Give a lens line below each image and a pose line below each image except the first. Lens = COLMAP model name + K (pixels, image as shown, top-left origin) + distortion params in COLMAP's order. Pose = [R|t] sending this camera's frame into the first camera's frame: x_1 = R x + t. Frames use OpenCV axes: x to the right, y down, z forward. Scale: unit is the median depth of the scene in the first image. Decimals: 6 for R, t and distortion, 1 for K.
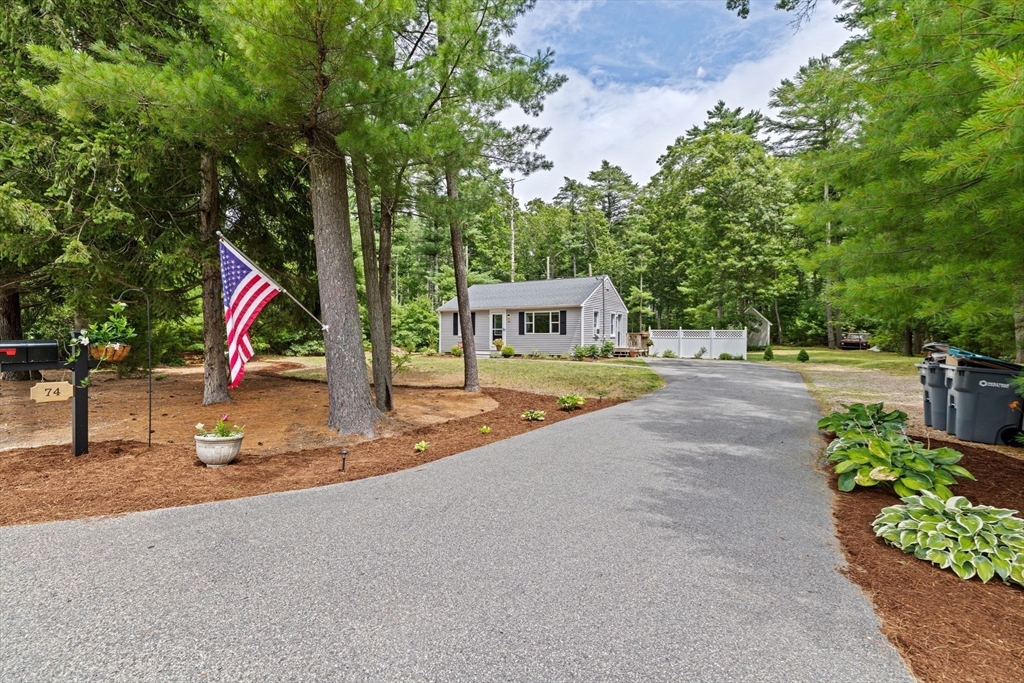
lens RADIAL K [[440.2, 0, 507.5], [0, 440.2, 337.5], [0, 0, 1]] dist [-0.000408, 0.001457]
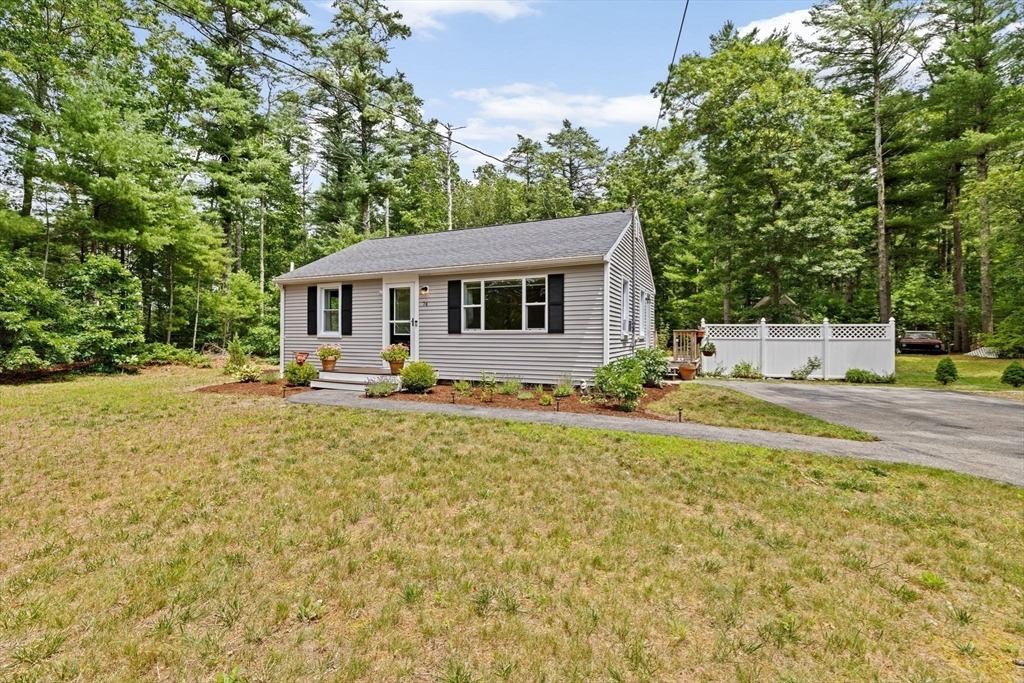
lens RADIAL K [[440.2, 0, 510.8], [0, 440.2, 337.0], [0, 0, 1]] dist [-0.000408, 0.001457]
pose [[0.991055, -0.001873, 0.133444, 0.027960], [0.001771, 0.999998, 0.000879, -0.003315], [-0.133445, -0.000635, 0.991056, 0.547725]]
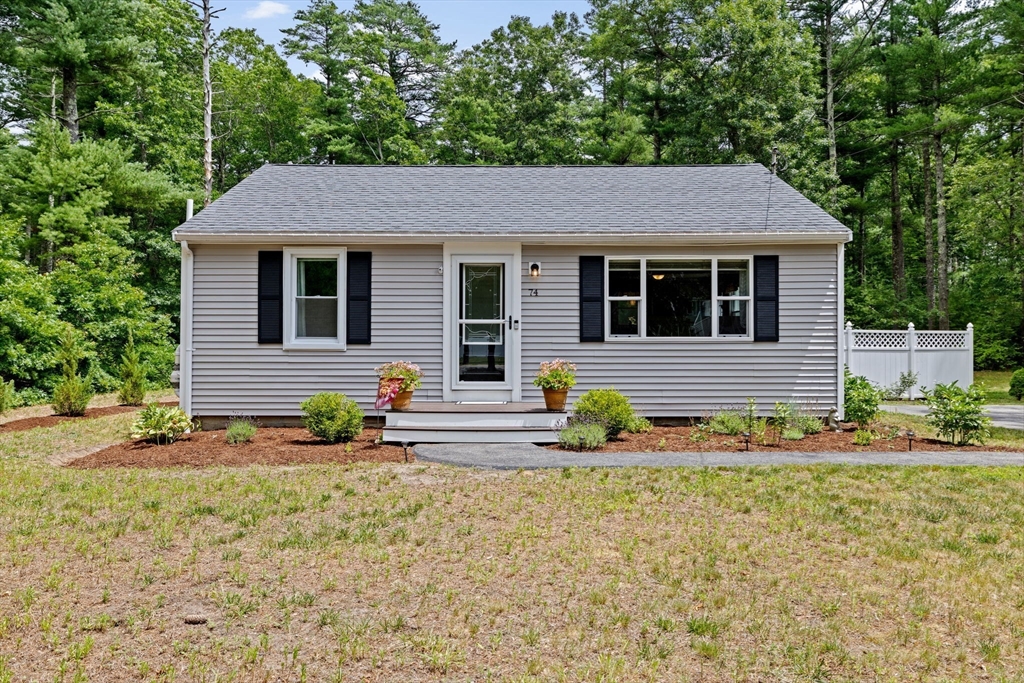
lens RADIAL K [[736.5, 0, 511.5], [0, 736.5, 340.9], [0, 0, 1]] dist [-0.006401, -0.005001]
pose [[0.845215, 0.000350, 0.534427, -0.232464], [0.004328, 0.999963, -0.007500, -0.004055], [-0.534410, 0.008652, 0.845181, 0.628933]]
